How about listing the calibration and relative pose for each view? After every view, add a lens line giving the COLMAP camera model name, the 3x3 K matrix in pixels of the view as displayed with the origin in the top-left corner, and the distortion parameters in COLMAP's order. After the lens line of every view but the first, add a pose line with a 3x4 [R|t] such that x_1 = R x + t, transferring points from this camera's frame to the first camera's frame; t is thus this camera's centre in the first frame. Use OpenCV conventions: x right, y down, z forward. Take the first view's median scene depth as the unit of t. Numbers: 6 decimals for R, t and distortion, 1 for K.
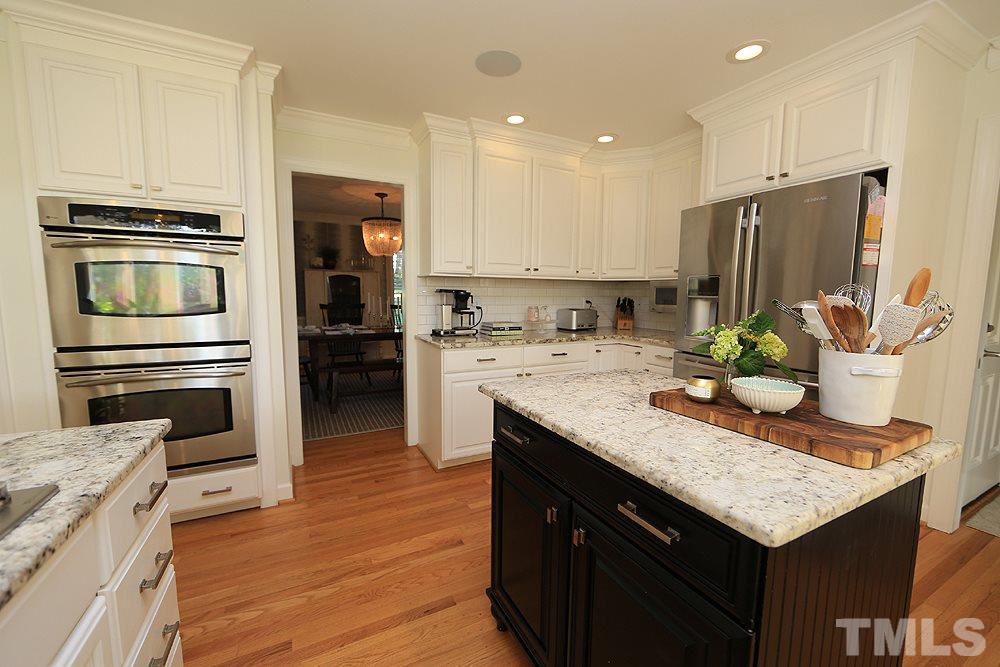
lens RADIAL K [[396.2, 0, 498.4], [0, 396.2, 334.3], [0, 0, 1]] dist [-0.002181, 0.000183]
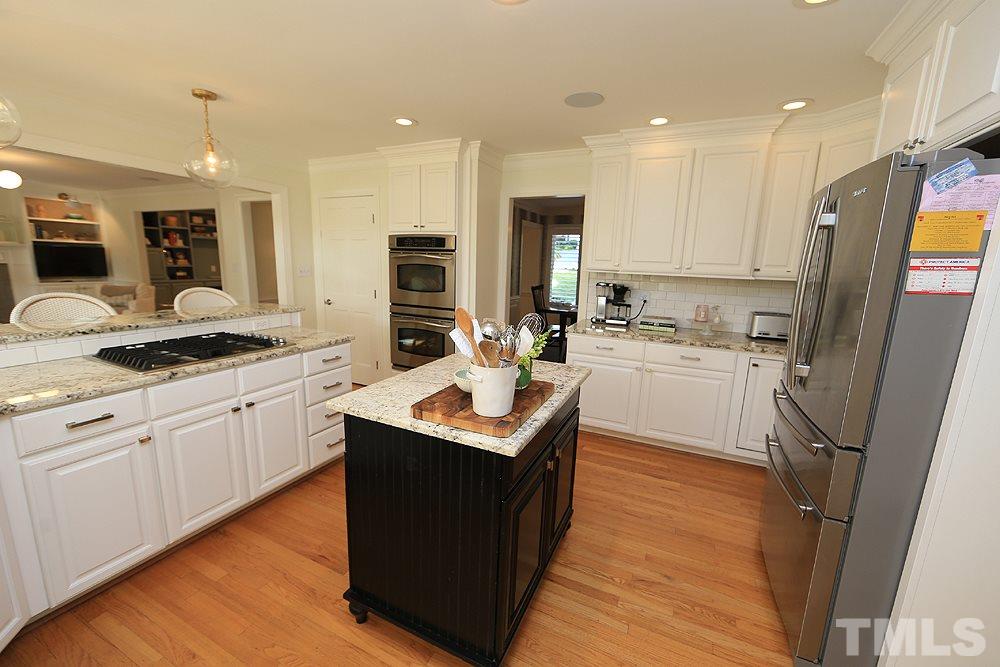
lens RADIAL K [[396.2, 0, 499.2], [0, 396.2, 333.8], [0, 0, 1]] dist [-0.002181, 0.000183]
pose [[0.620803, 0.152497, -0.768992, 0.617432], [-0.106579, 0.988209, 0.109930, -0.065514], [0.776688, 0.013713, 0.629736, 0.045118]]
